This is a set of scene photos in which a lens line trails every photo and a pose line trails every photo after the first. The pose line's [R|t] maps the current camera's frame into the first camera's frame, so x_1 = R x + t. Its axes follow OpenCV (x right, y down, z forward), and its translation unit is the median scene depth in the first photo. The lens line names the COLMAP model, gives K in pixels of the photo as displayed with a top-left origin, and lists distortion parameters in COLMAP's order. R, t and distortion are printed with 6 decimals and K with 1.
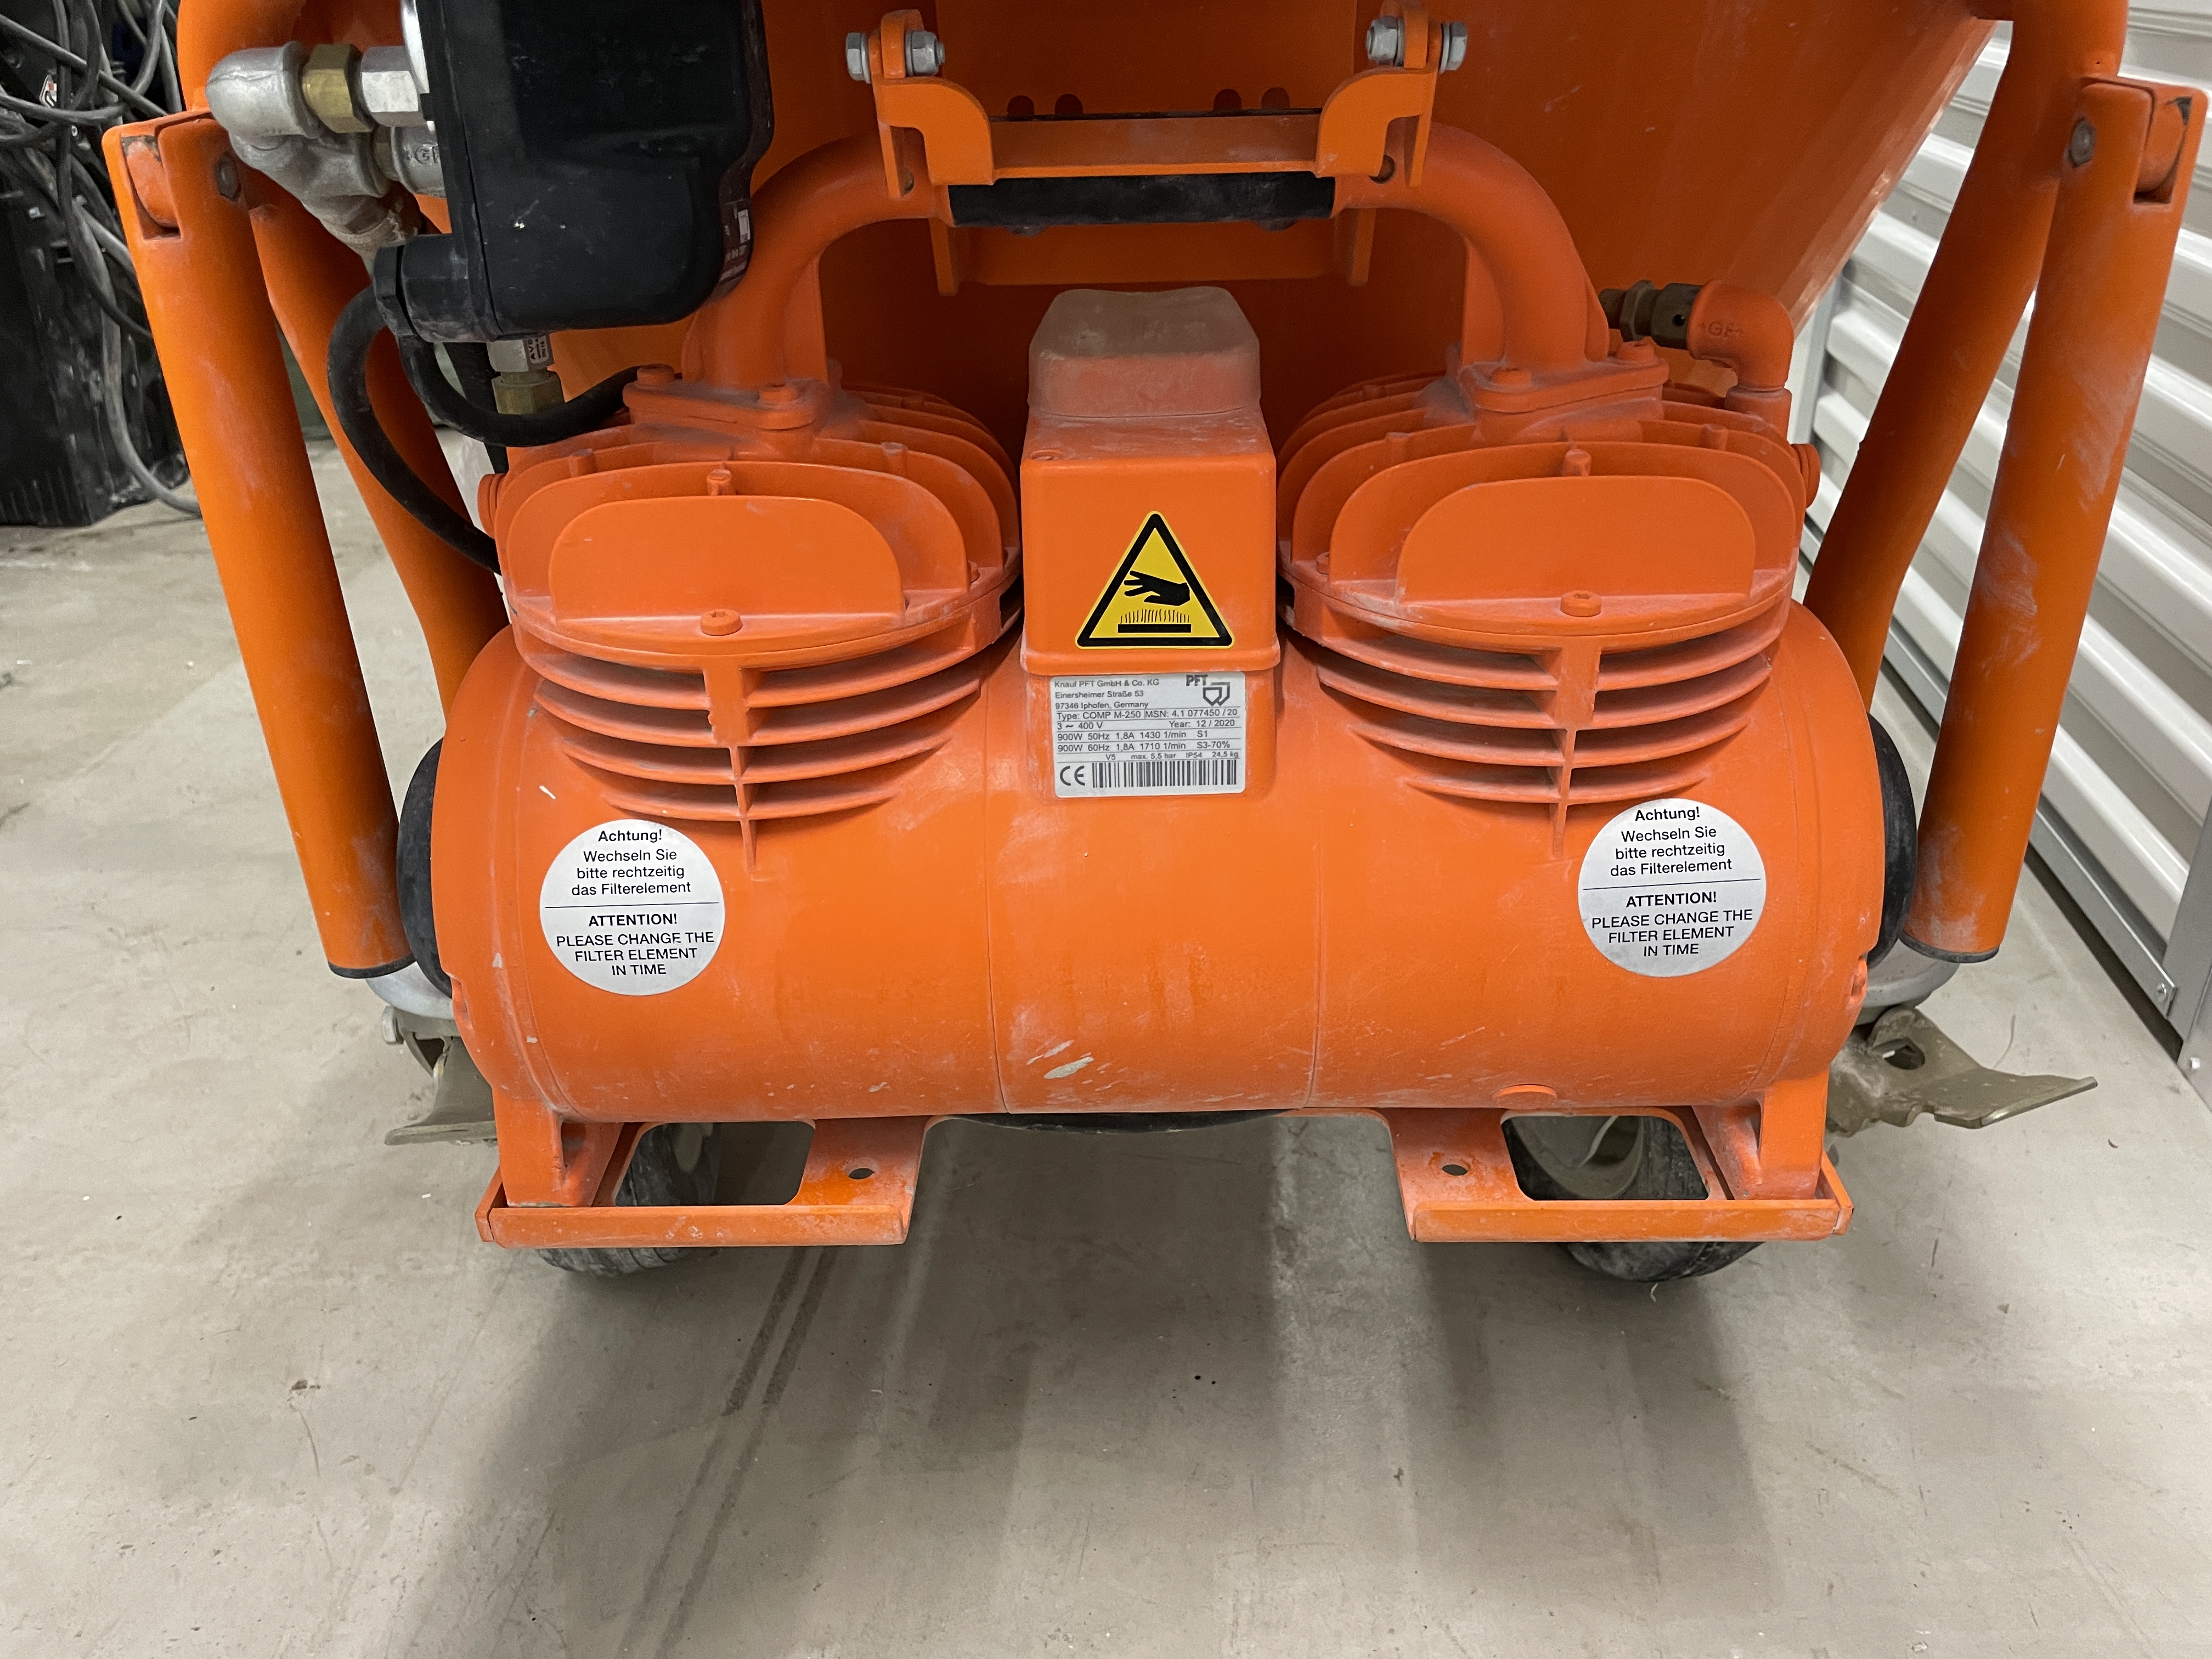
lens RADIAL K [[1672.6, 0, 1106.6], [0, 1672.6, 838.7], [0, 0, 1]] dist [0.081523, -0.115682]
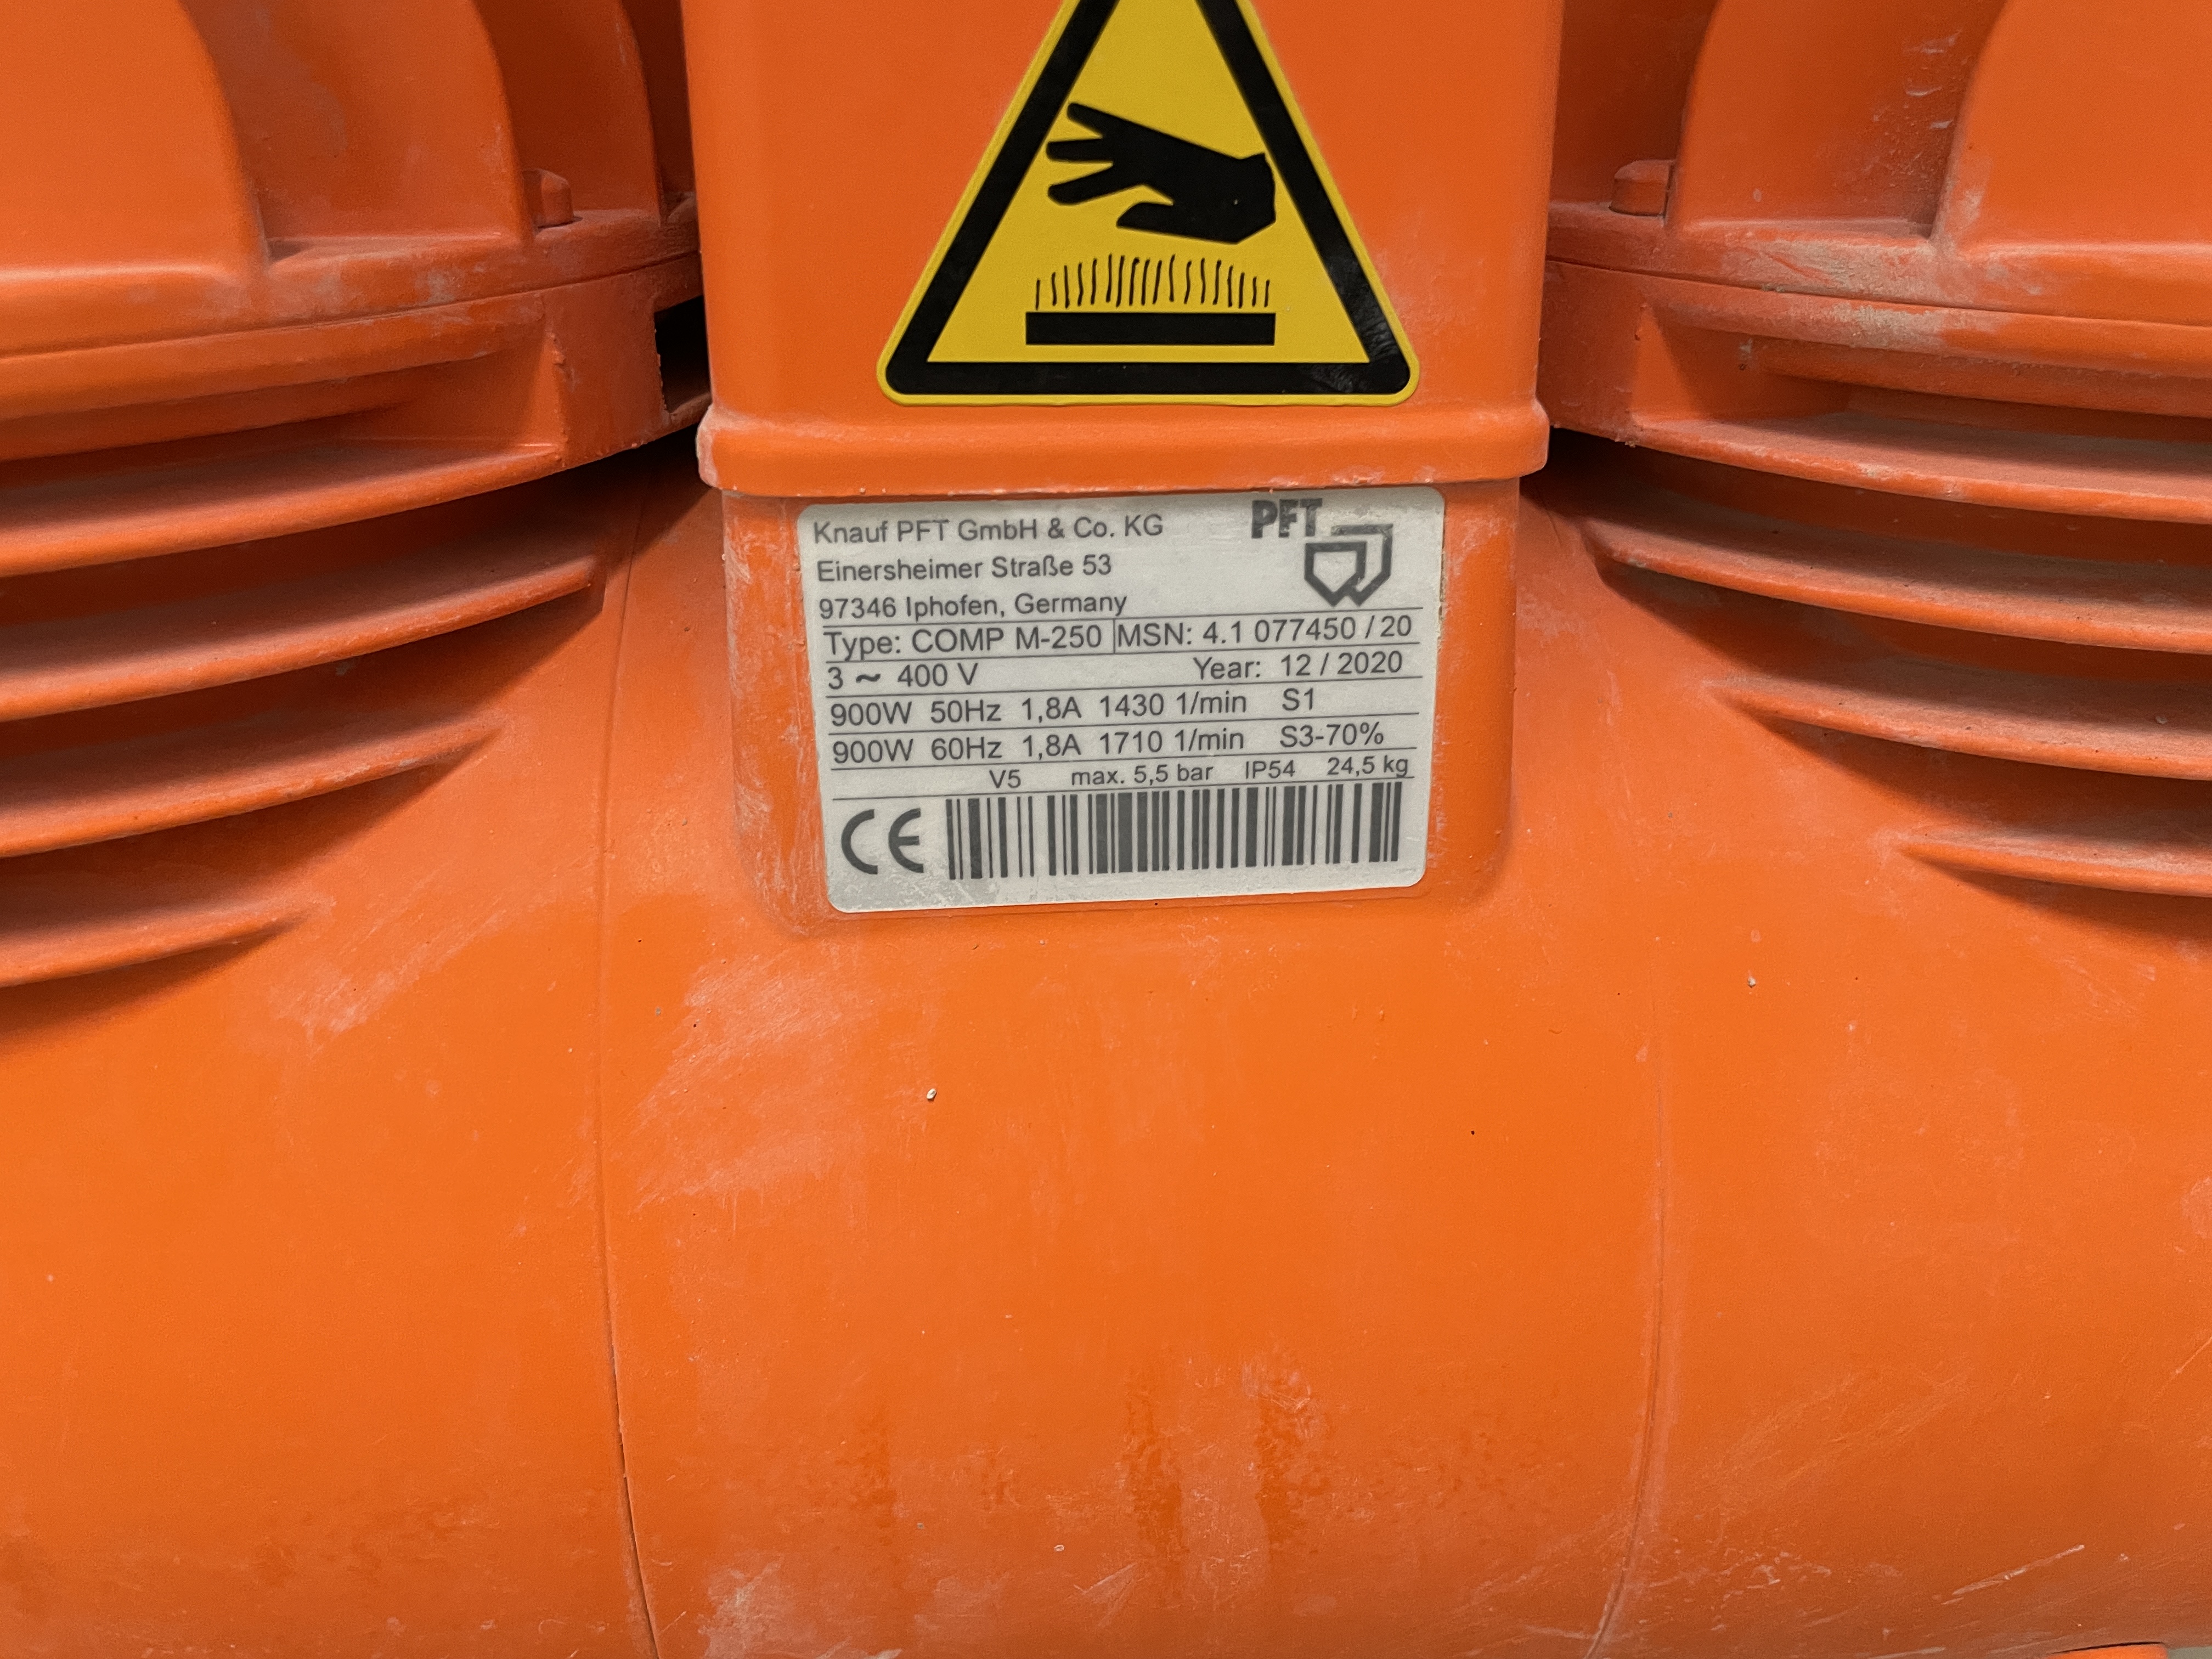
lens RADIAL K [[1672.6, 0, 1116.6], [0, 1672.6, 835.9], [0, 0, 1]] dist [0.081523, -0.115682]
pose [[0.995824, -0.016062, 0.089874, -0.005067], [0.022194, 0.997463, -0.067644, -0.016925], [-0.088560, 0.069356, 0.993653, 0.695158]]
